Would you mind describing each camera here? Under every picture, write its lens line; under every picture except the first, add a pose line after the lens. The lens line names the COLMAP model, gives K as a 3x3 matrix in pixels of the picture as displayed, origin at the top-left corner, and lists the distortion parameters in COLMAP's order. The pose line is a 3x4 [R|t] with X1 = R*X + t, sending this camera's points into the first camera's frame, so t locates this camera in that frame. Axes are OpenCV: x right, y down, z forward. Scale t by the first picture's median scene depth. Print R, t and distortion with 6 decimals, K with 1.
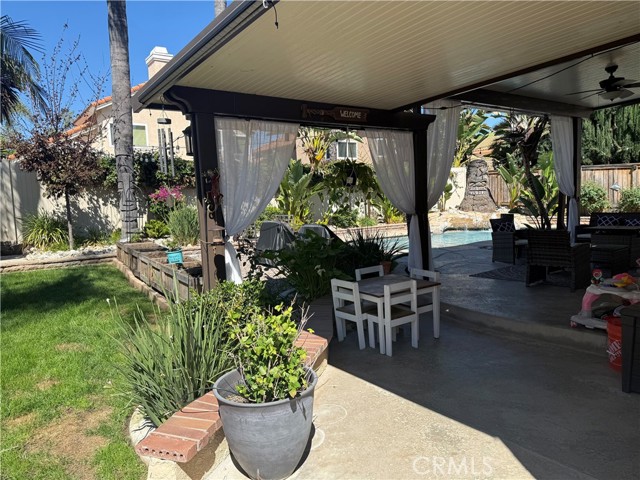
lens RADIAL K [[451.6, 0, 329.5], [0, 451.6, 247.6], [0, 0, 1]] dist [0.057940, -0.073277]
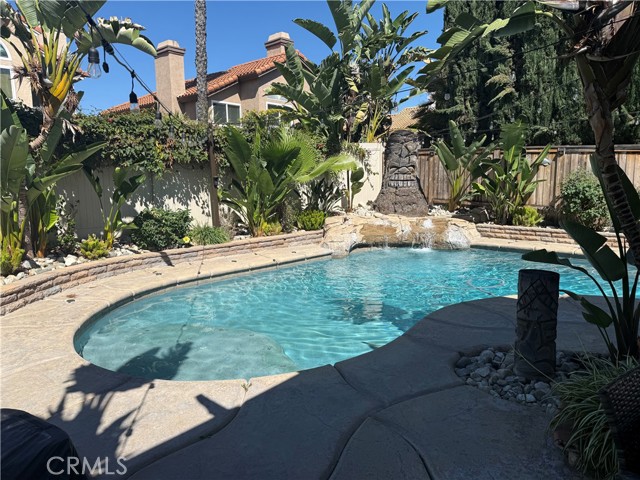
lens RADIAL K [[451.6, 0, 335.7], [0, 451.6, 259.5], [0, 0, 1]] dist [0.057940, -0.073277]
pose [[0.976100, -0.009339, 0.217121, 0.171206], [-0.005846, 0.997586, 0.069194, -0.102021], [-0.217243, -0.068810, 0.973689, 0.697456]]
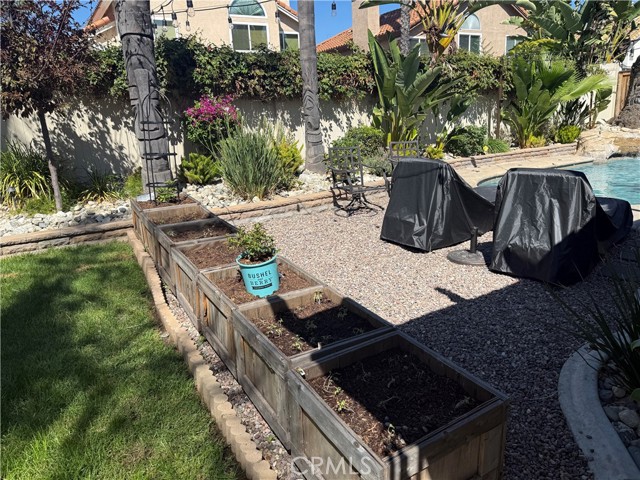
lens RADIAL K [[451.6, 0, 323.2], [0, 451.6, 245.2], [0, 0, 1]] dist [0.057940, -0.073277]
pose [[0.995868, 0.009011, -0.090368, -0.171972], [0.006745, 0.984979, 0.172542, -0.046563], [0.090565, -0.172439, 0.980848, 0.432249]]
